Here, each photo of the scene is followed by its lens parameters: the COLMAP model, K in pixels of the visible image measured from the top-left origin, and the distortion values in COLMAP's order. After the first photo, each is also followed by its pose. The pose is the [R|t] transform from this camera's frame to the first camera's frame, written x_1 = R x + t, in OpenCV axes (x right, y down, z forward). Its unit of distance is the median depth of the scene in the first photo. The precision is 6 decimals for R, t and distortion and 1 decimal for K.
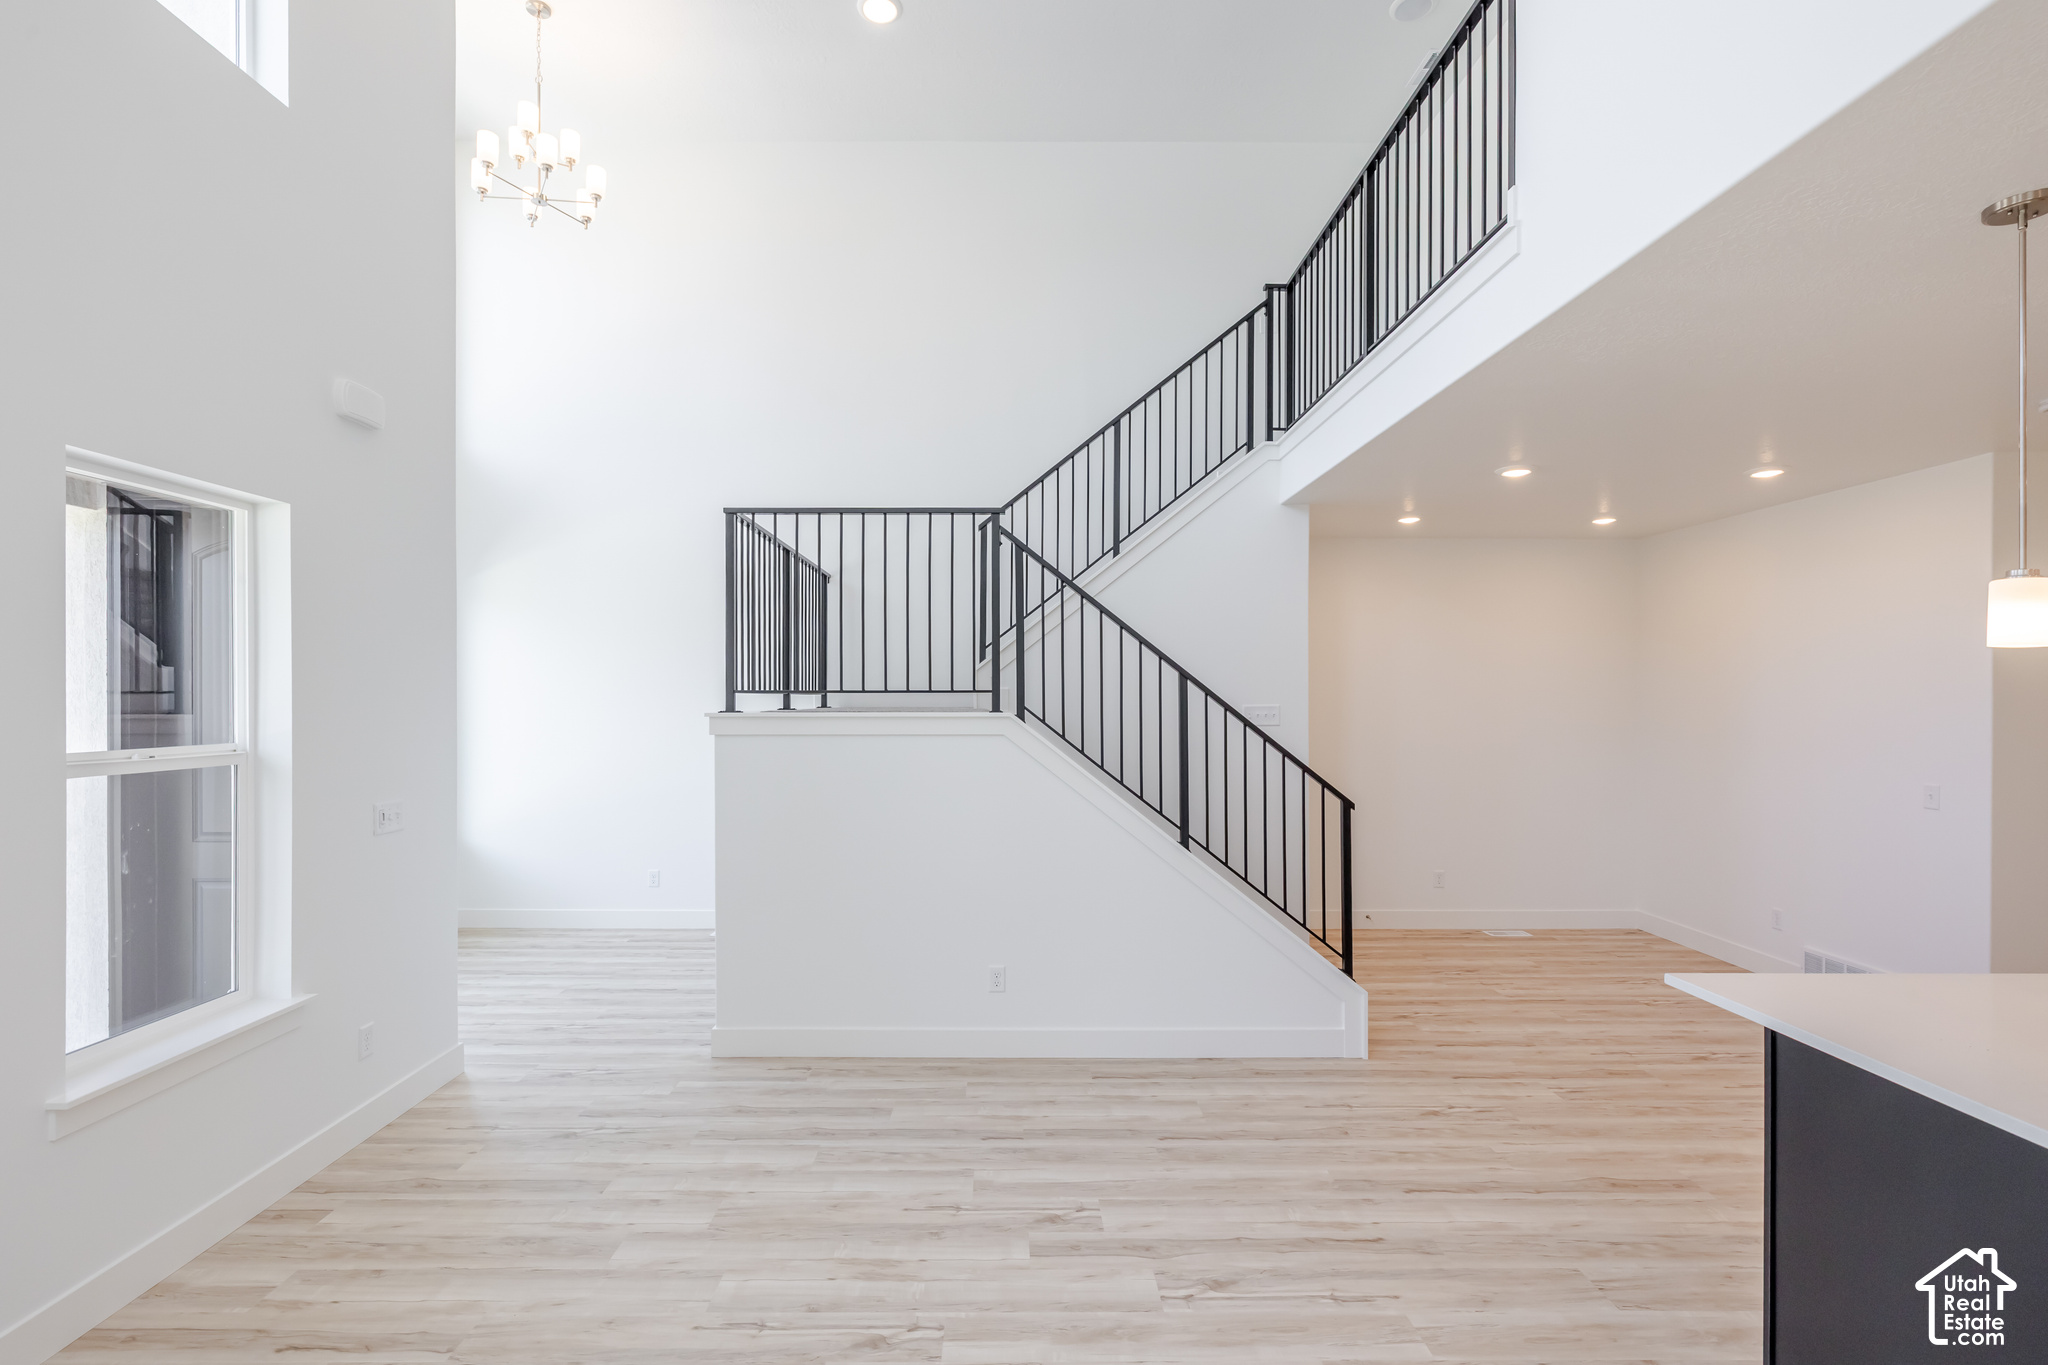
lens RADIAL K [[953.8, 0, 1022.9], [0, 953.8, 691.4], [0, 0, 1]] dist [-0.001986, -0.000355]
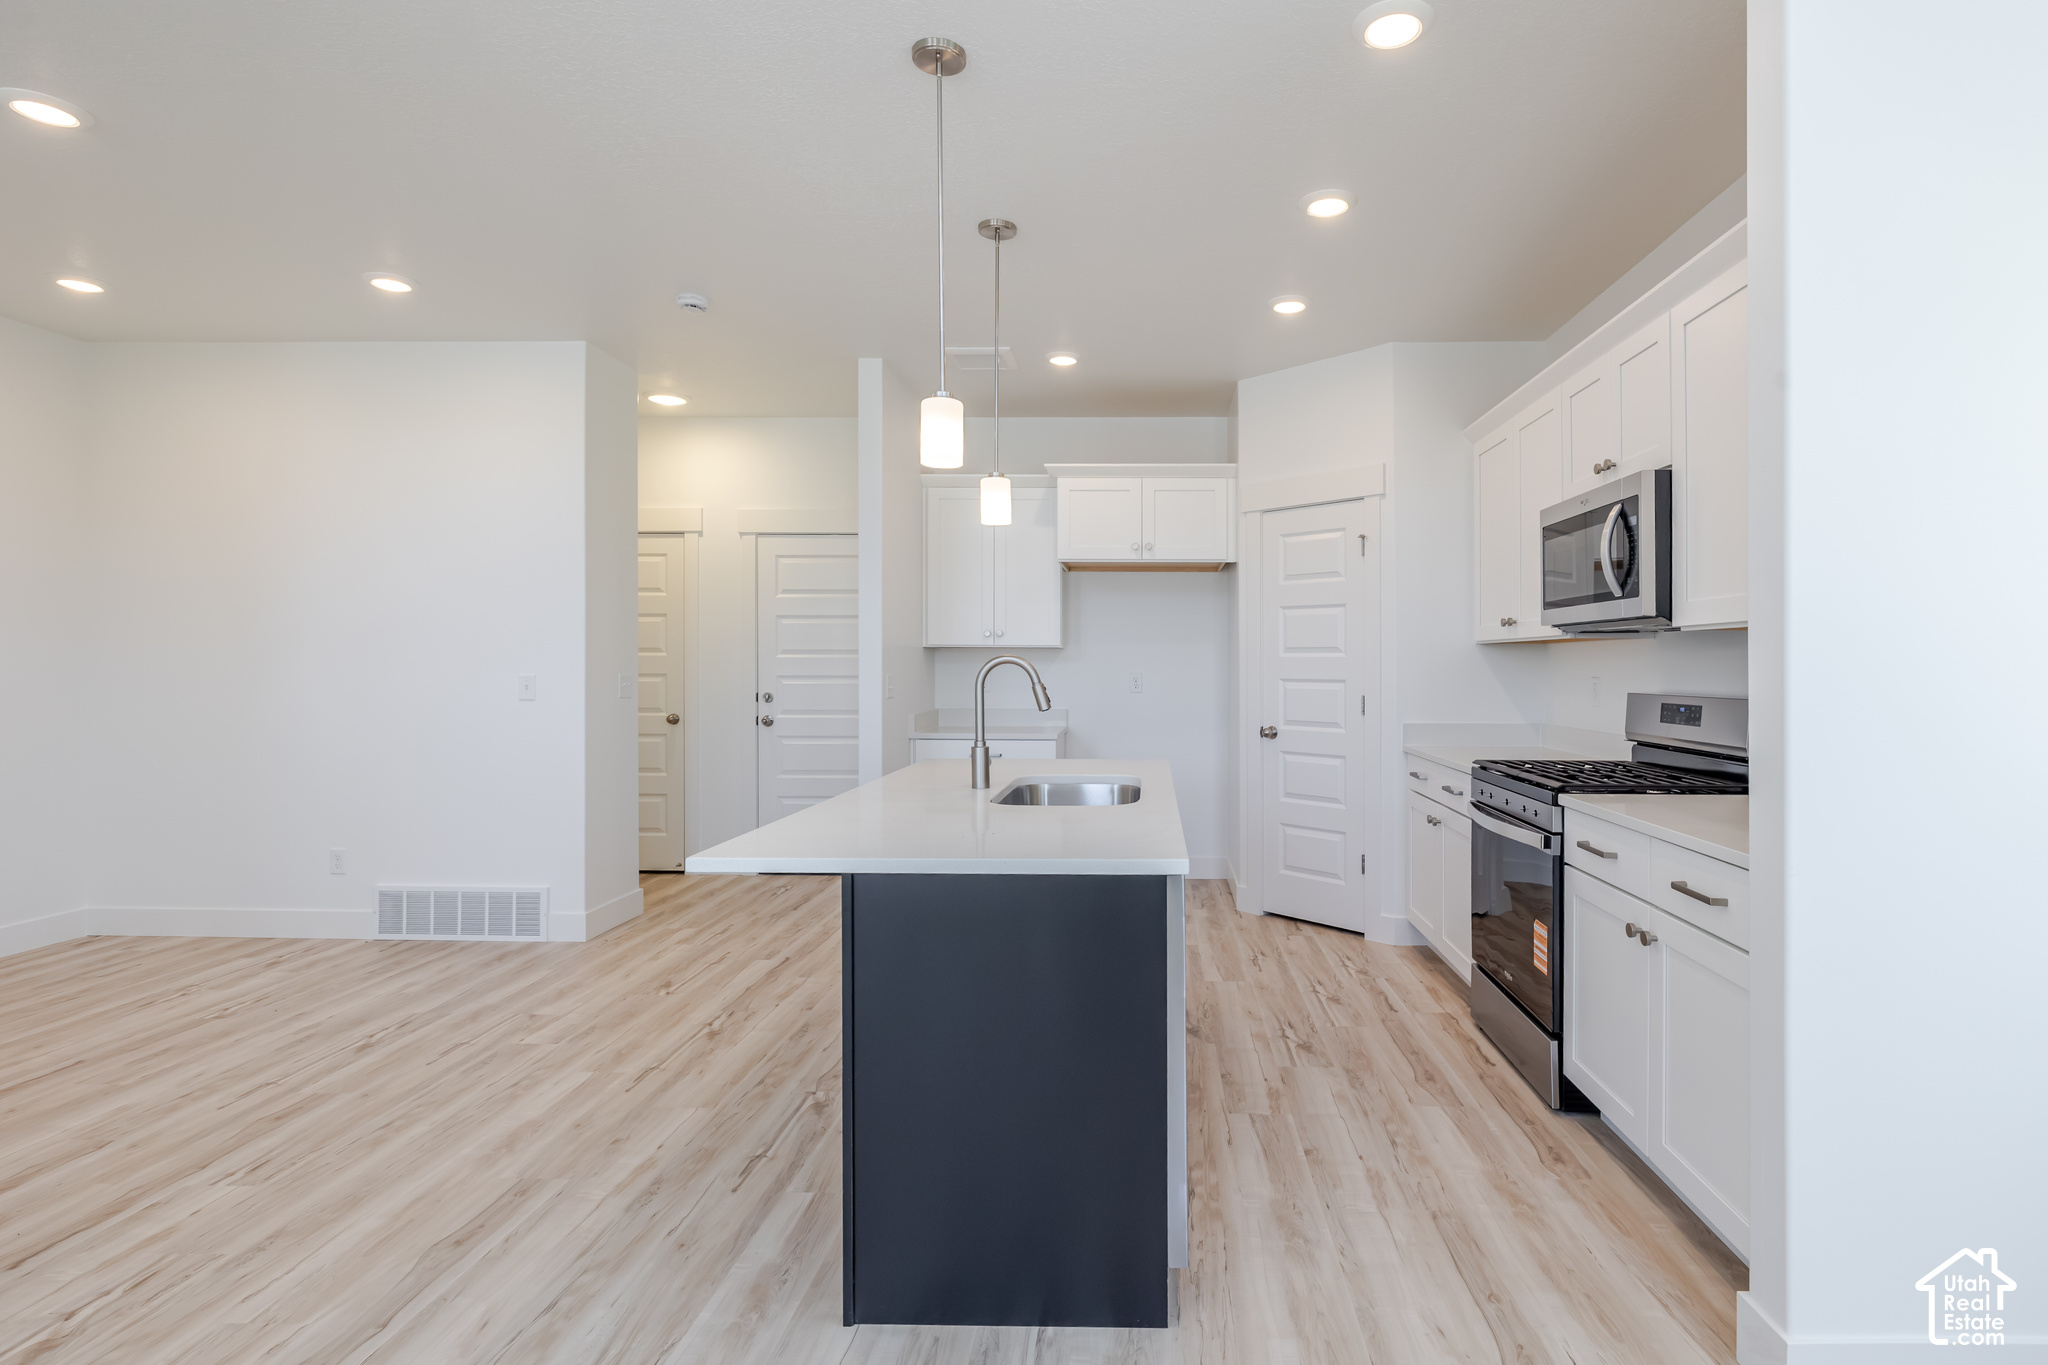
lens RADIAL K [[1022.8, 0, 1026.5], [0, 1022.8, 686.7], [0, 0, 1]] dist [-0.000051, -0.000240]
pose [[0.027209, 0.003997, 0.999622, -0.054999], [-0.000909, 0.999992, -0.003974, 0.115839], [-0.999629, -0.000800, 0.027213, 0.486587]]
